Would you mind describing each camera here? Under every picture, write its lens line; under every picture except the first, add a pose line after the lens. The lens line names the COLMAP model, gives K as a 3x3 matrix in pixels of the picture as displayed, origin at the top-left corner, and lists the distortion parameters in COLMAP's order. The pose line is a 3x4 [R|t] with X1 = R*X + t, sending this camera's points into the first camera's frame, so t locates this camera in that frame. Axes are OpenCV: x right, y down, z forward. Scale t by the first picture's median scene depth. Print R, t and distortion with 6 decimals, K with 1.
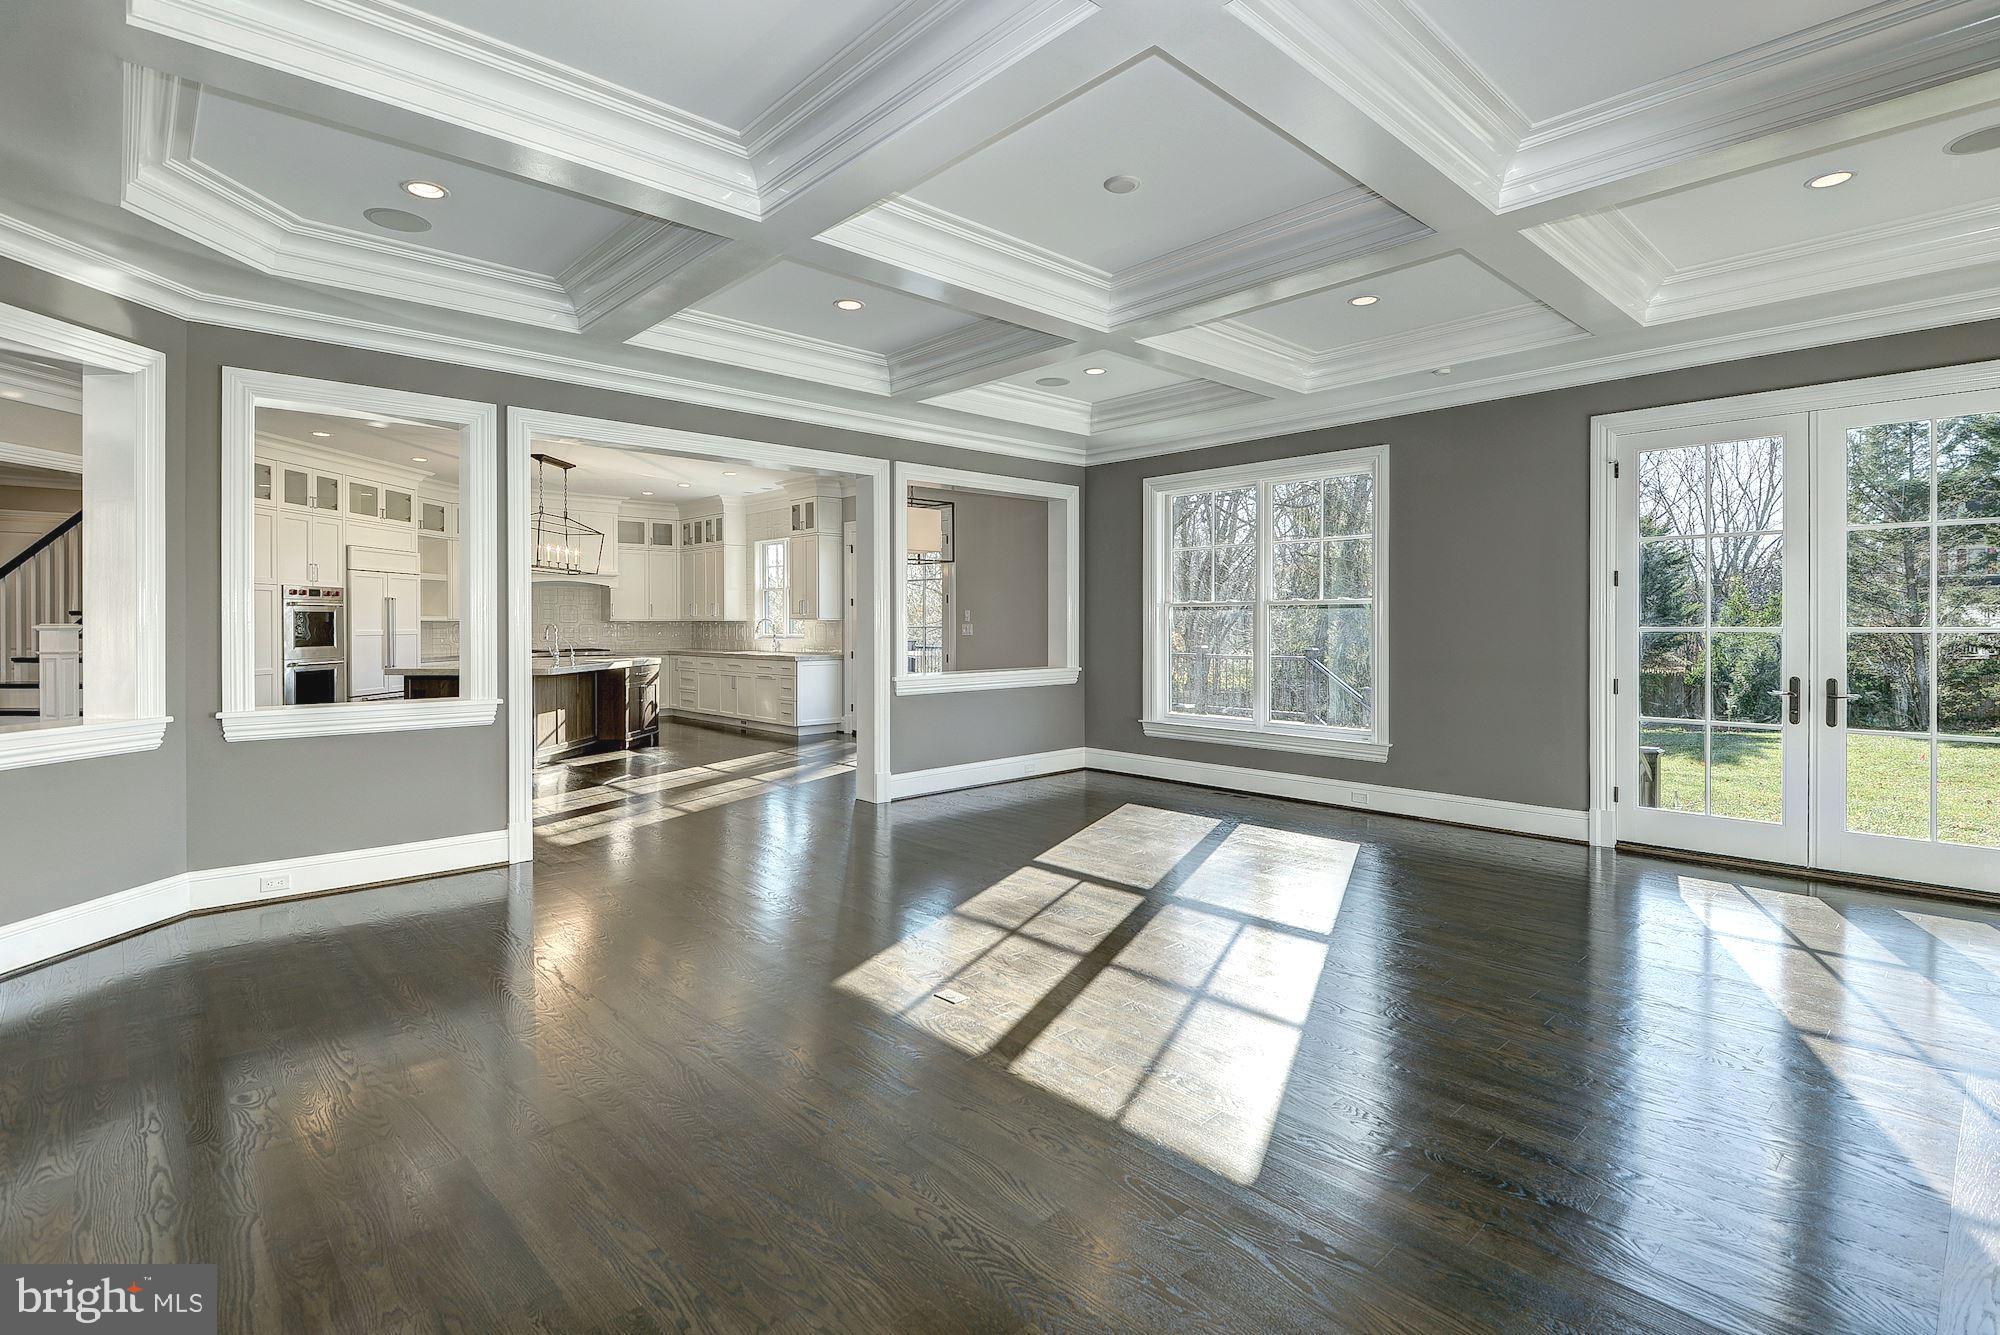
lens RADIAL K [[930.5, 0, 995.2], [0, 930.5, 638.8], [0, 0, 1]] dist [0.002471, 0.000034]
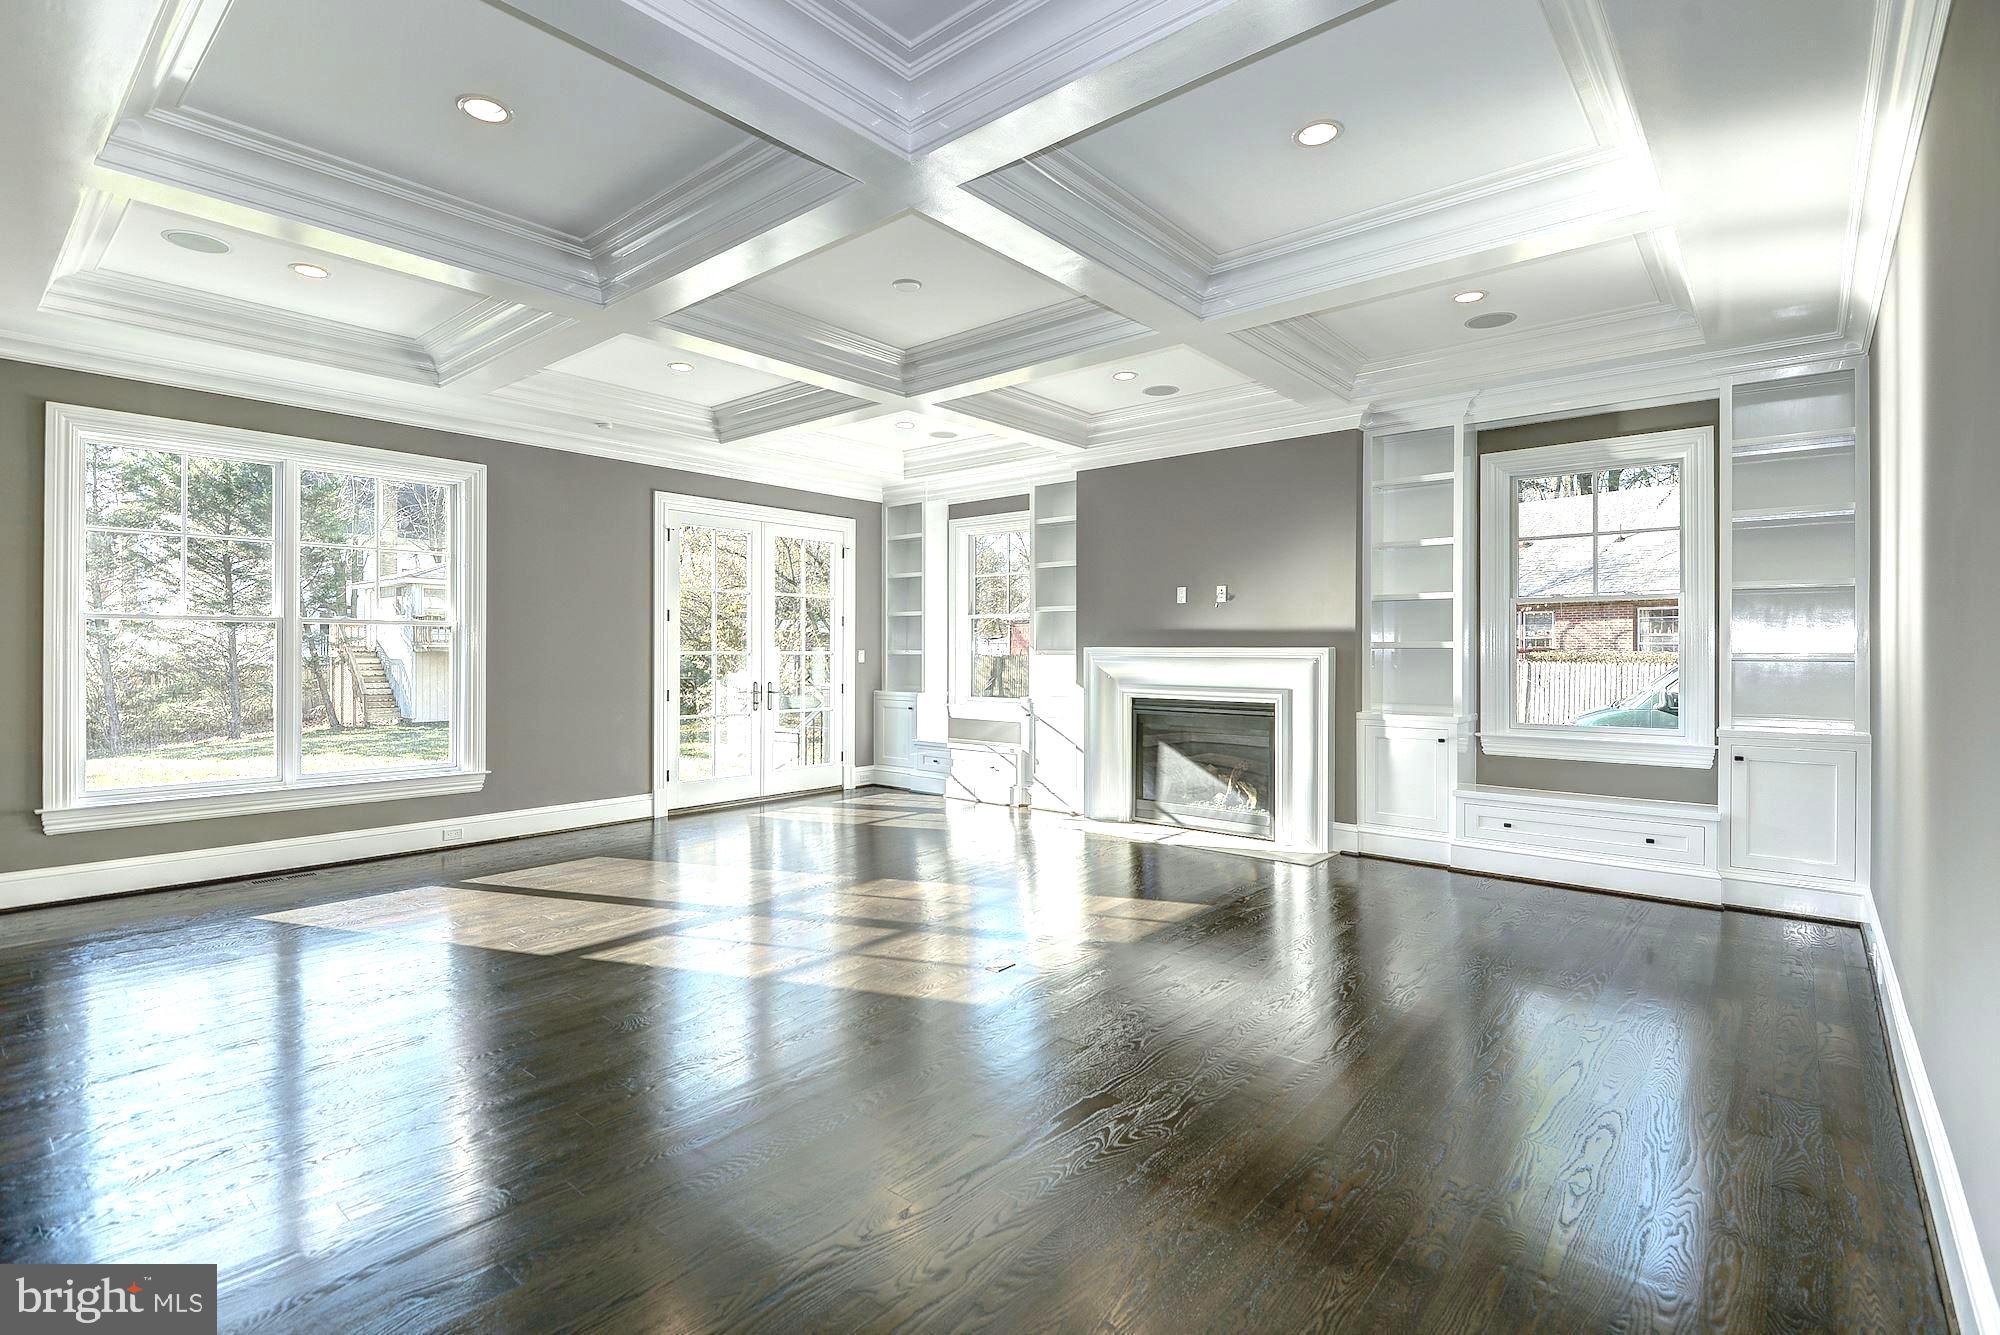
lens RADIAL K [[930.5, 0, 995.2], [0, 930.5, 638.8], [0, 0, 1]] dist [0.002471, 0.000034]
pose [[-0.114573, 0.011237, 0.993351, -0.717749], [0.010061, 0.999898, -0.010150, -0.011982], [-0.993364, 0.008831, -0.114674, 0.678201]]
